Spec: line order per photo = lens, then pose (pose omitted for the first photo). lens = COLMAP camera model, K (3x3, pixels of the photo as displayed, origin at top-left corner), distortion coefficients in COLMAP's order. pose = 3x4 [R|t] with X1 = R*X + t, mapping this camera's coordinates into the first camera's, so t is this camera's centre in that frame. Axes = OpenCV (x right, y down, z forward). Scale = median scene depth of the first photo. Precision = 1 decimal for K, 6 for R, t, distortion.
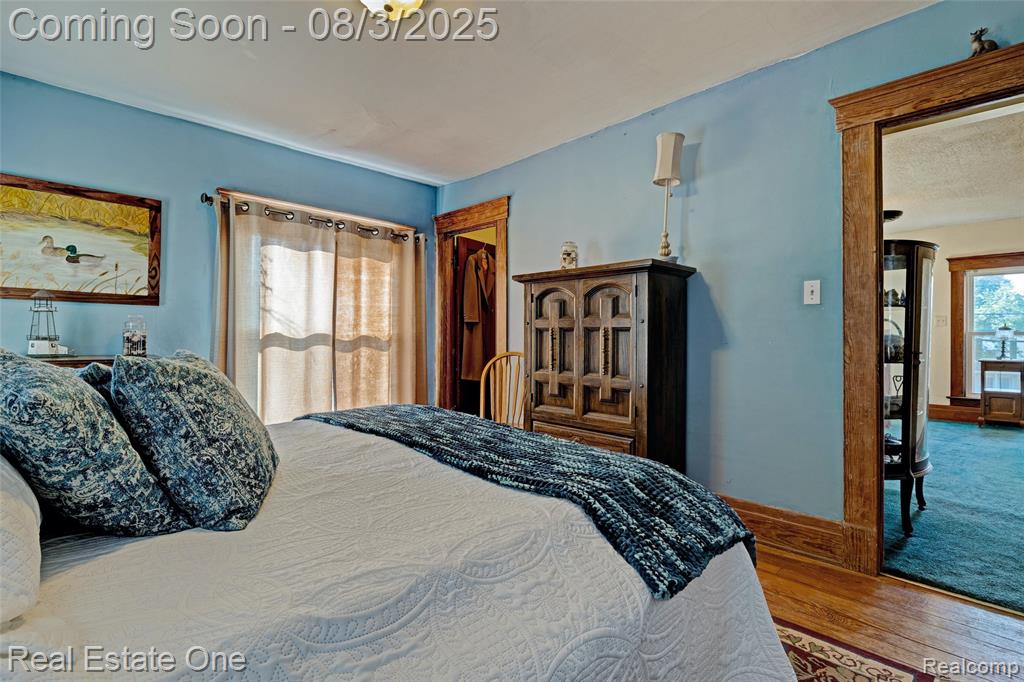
lens RADIAL K [[472.2, 0, 513.9], [0, 472.2, 341.1], [0, 0, 1]] dist [0.000650, 0.000425]
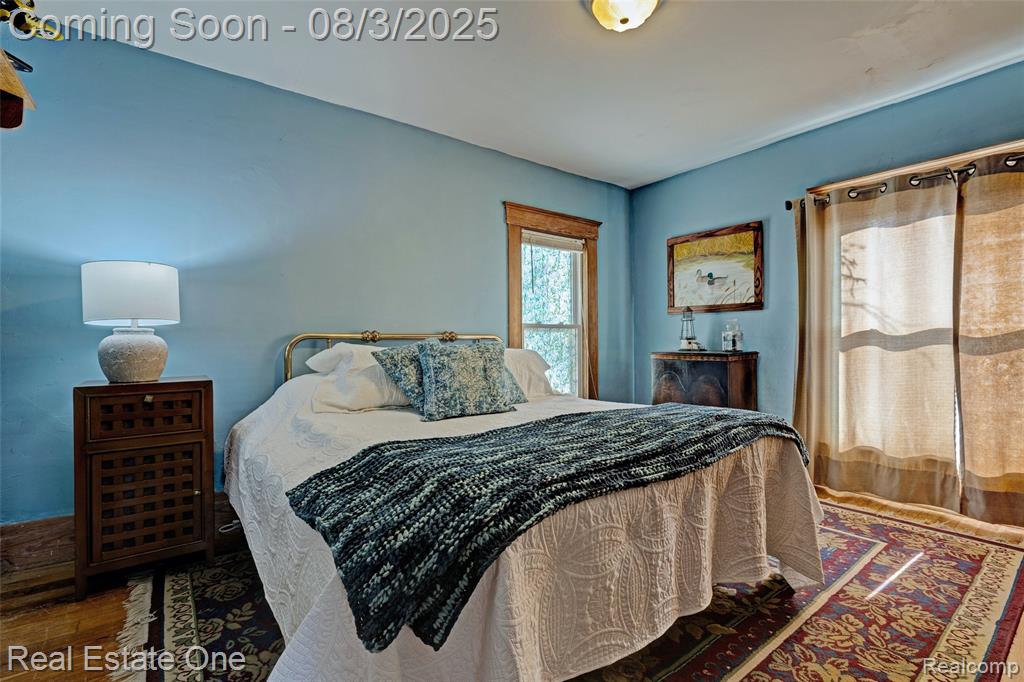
lens RADIAL K [[472.2, 0, 515.3], [0, 472.2, 341.4], [0, 0, 1]] dist [0.000650, 0.000425]
pose [[-0.103212, -0.005070, -0.994646, 0.425984], [0.002225, 0.999983, -0.005328, 0.007124], [0.994657, -0.002764, -0.103199, 0.453333]]
